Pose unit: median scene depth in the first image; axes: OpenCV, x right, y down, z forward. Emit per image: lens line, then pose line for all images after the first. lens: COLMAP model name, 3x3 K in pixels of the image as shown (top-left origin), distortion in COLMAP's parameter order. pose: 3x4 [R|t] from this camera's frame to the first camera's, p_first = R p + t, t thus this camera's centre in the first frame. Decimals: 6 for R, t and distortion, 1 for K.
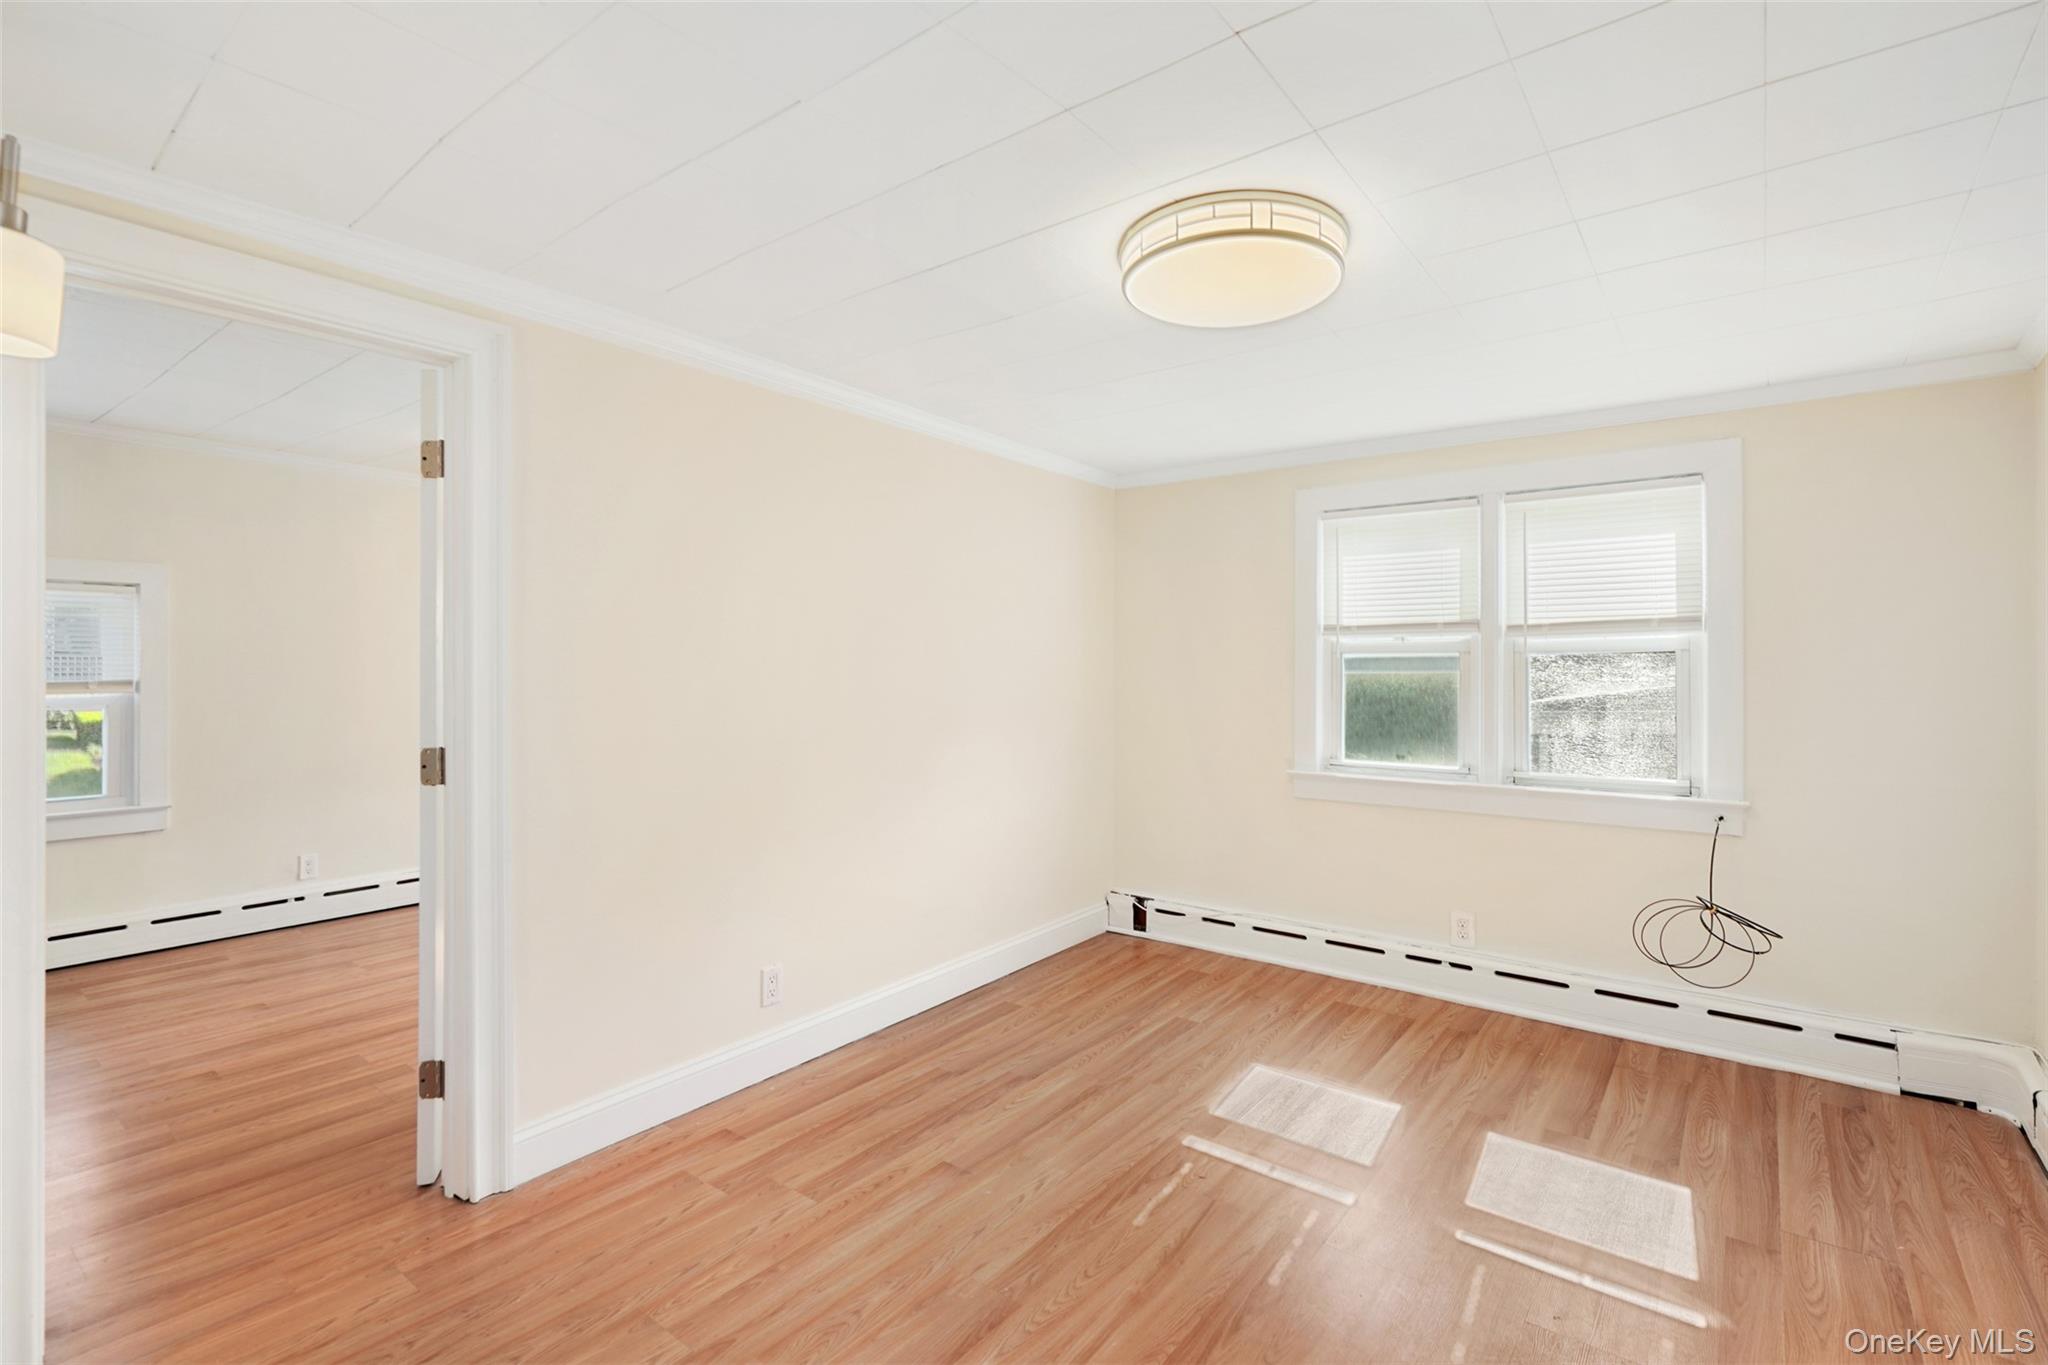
lens RADIAL K [[937.4, 0, 1030.1], [0, 937.4, 671.0], [0, 0, 1]] dist [-0.000939, 0.000193]
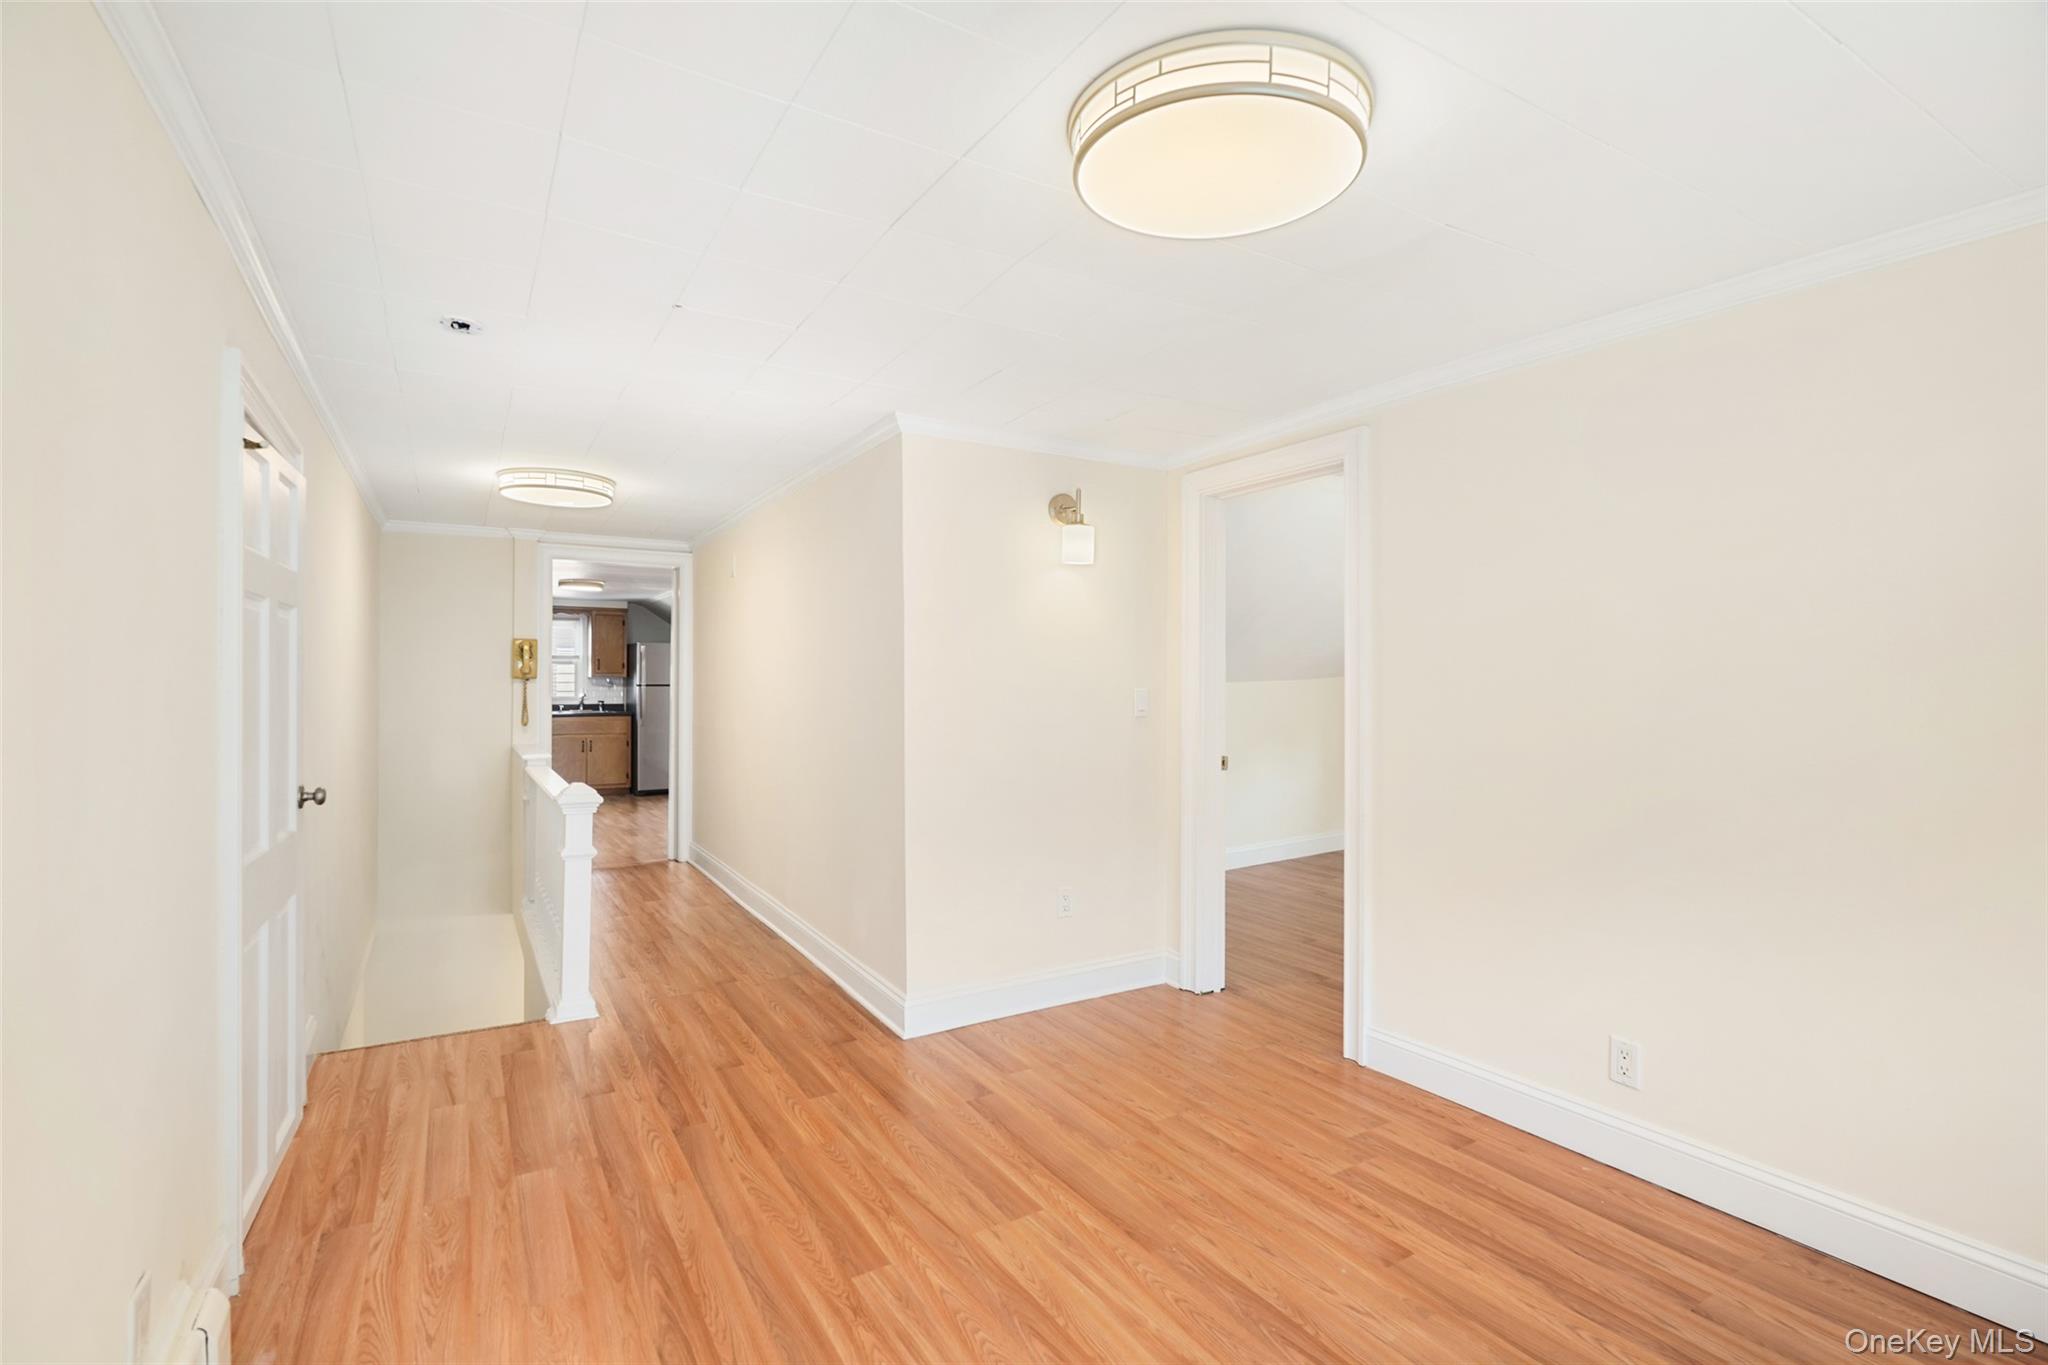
lens RADIAL K [[937.4, 0, 1034.0], [0, 937.4, 681.7], [0, 0, 1]] dist [-0.000939, 0.000193]
pose [[-0.343116, 0.003301, -0.939287, 0.790067], [-0.000251, 0.999993, 0.003606, -0.009292], [0.939293, 0.001473, -0.343113, 0.906512]]
